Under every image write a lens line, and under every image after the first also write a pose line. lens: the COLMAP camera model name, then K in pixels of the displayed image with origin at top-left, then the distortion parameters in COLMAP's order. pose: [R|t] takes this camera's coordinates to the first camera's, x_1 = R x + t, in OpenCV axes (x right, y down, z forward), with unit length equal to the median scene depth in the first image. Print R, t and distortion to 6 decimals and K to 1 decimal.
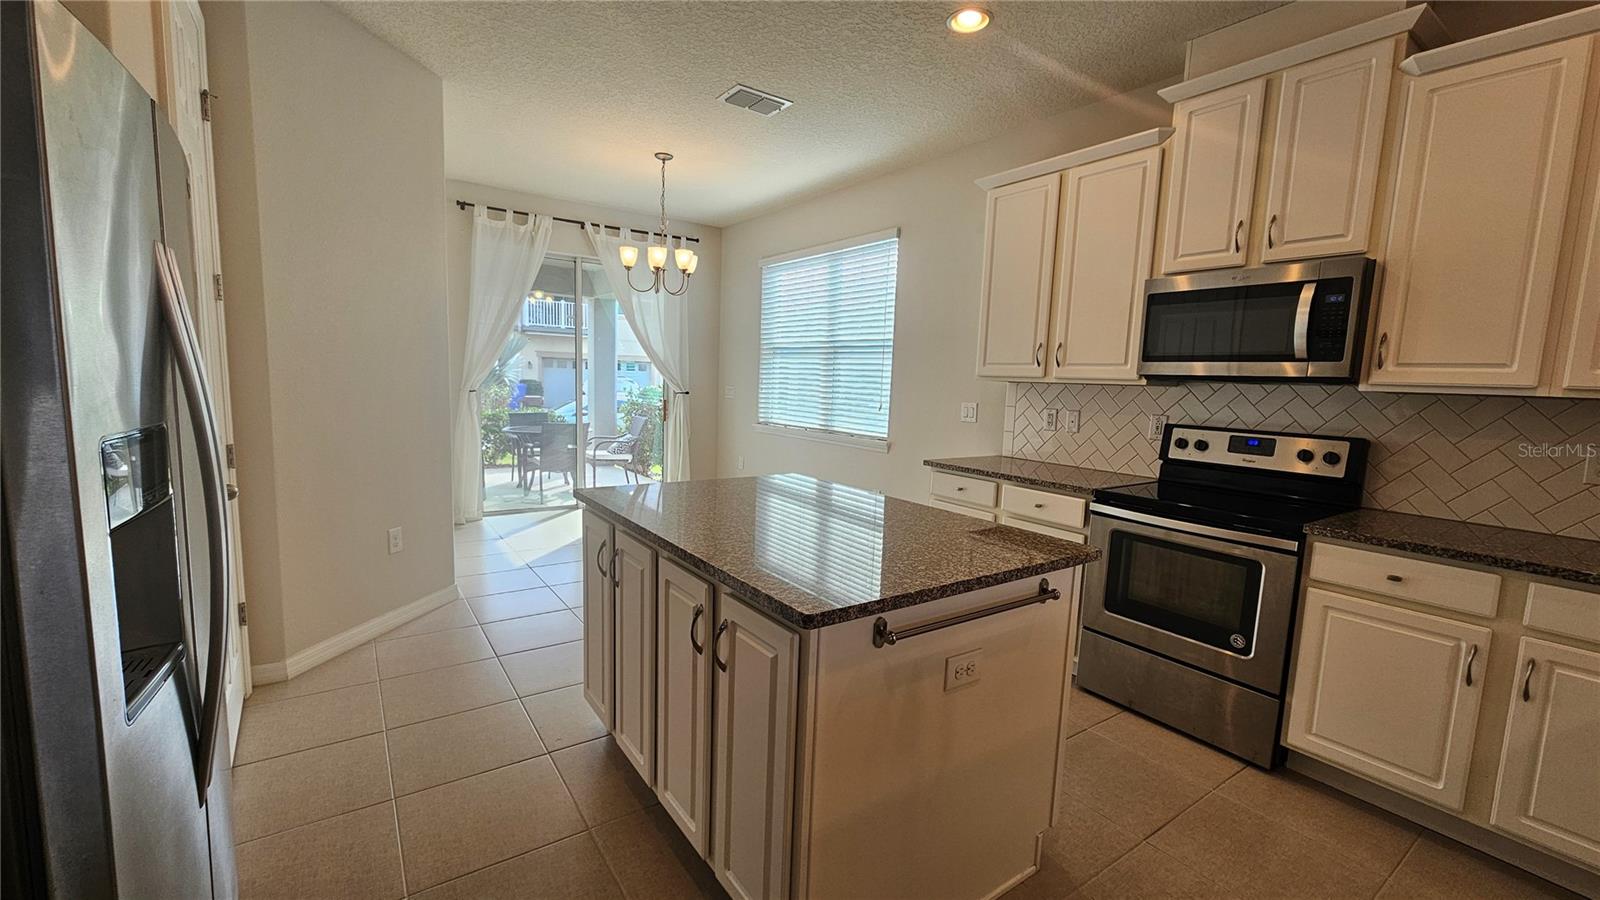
lens RADIAL K [[654.6, 0, 803.3], [0, 654.6, 457.2], [0, 0, 1]] dist [0.007652, -0.004783]
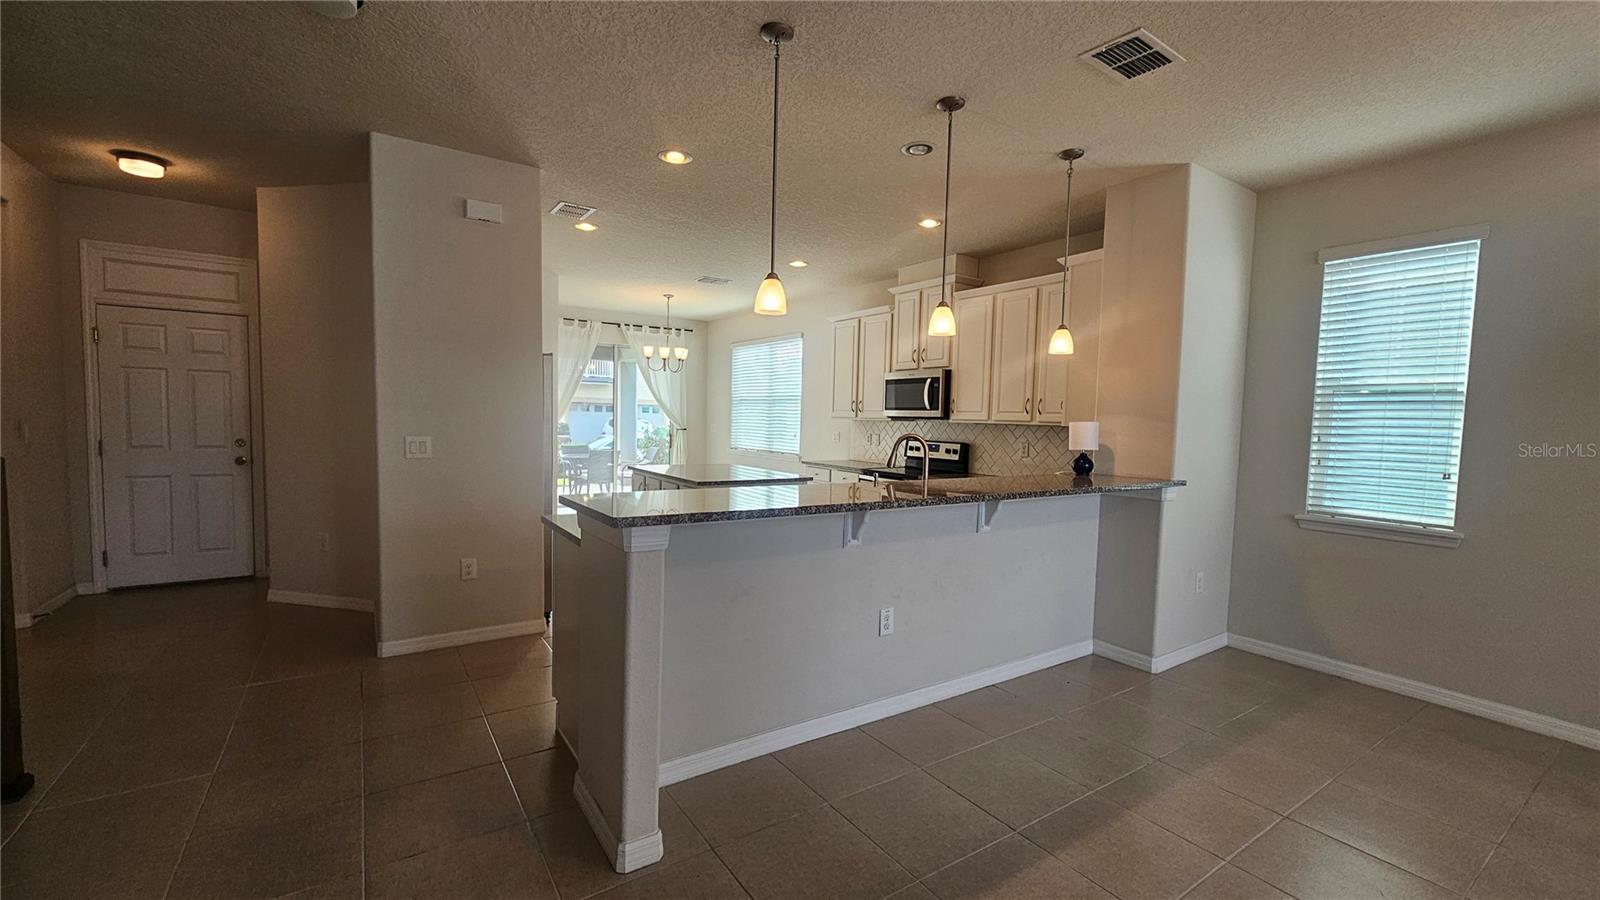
lens RADIAL K [[654.6, 0, 803.3], [0, 654.6, 457.2], [0, 0, 1]] dist [0.007652, -0.004783]
pose [[0.999779, -0.010105, -0.018423, 0.173386], [0.008989, 0.998176, -0.059693, 0.083546], [0.018992, 0.059515, 0.998047, -0.708602]]
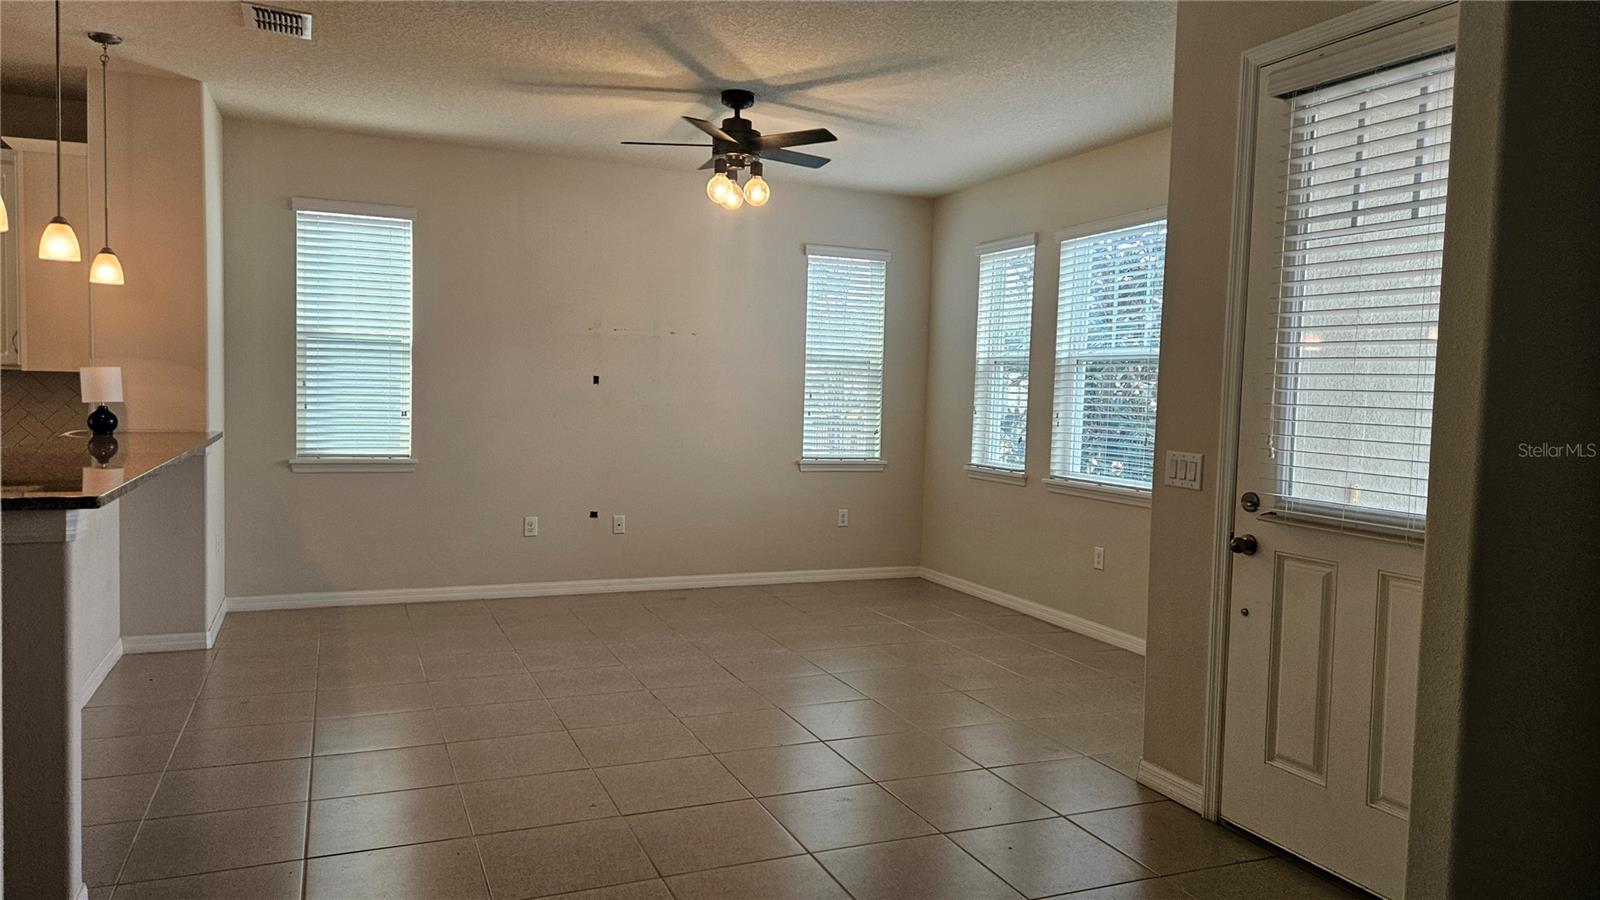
lens RADIAL K [[1099.2, 0, 800.0], [0, 1099.2, 450.0], [0, 0, 1]] dist [0.045210, -0.000530]
pose [[0.207923, -0.087827, 0.974194, -0.443296], [0.097771, 0.992839, 0.068641, 0.066972], [-0.973247, 0.080976, 0.215021, -0.794629]]
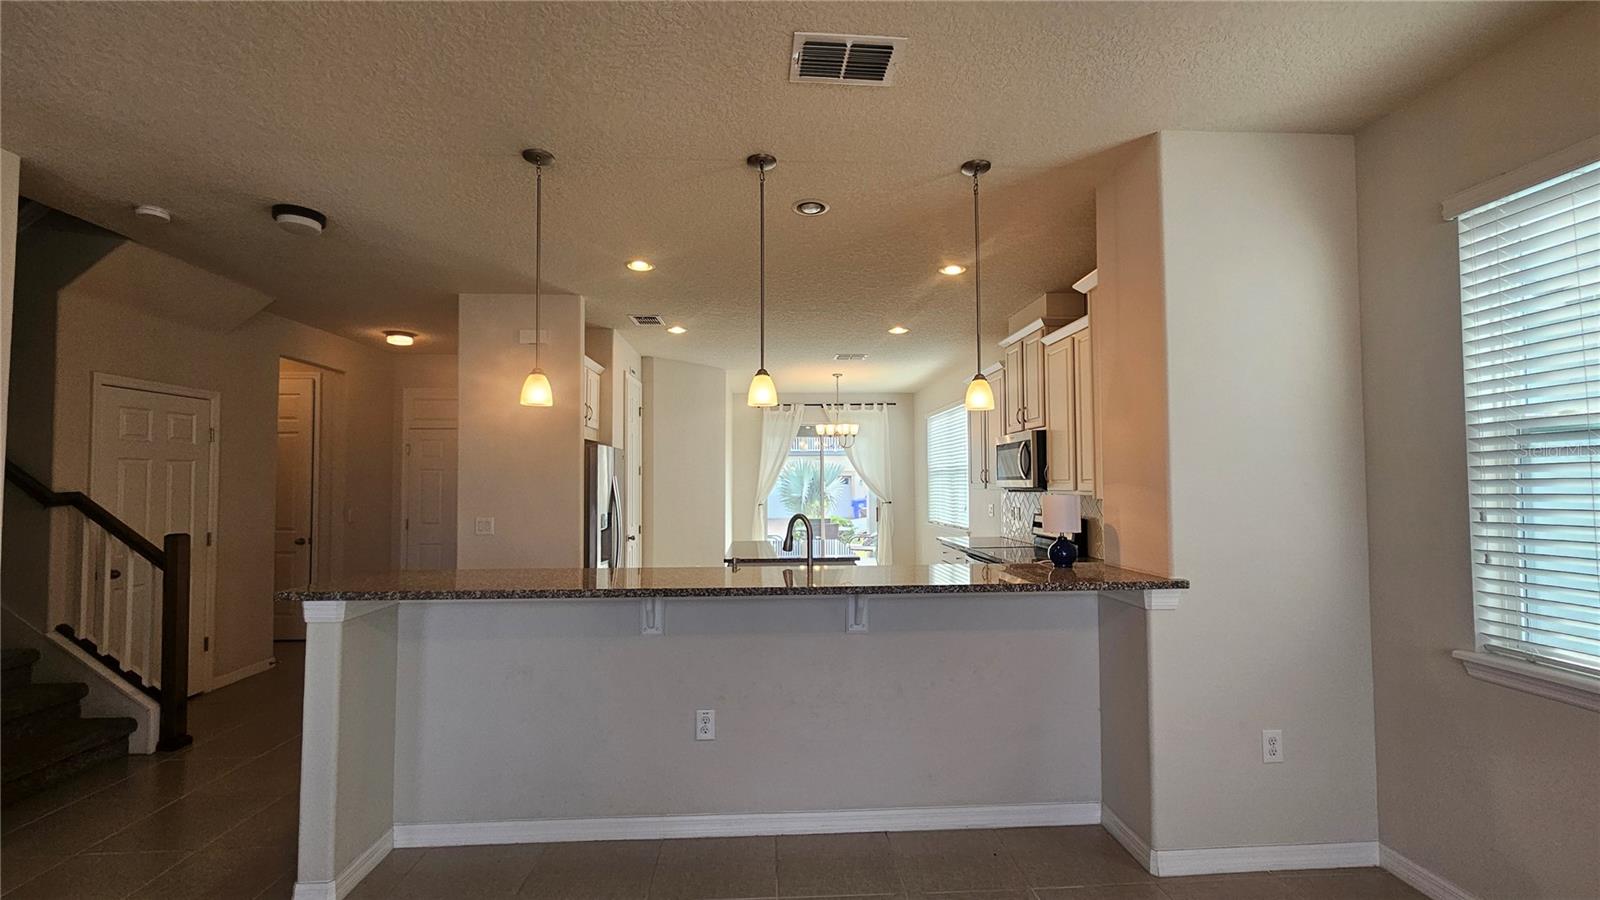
lens RADIAL K [[654.6, 0, 803.3], [0, 654.6, 457.2], [0, 0, 1]] dist [0.007652, -0.004783]
pose [[0.849458, -0.060897, -0.524130, 0.628643], [-0.028034, 0.986706, -0.160078, 0.064072], [0.526911, 0.150673, 0.836458, -0.531961]]
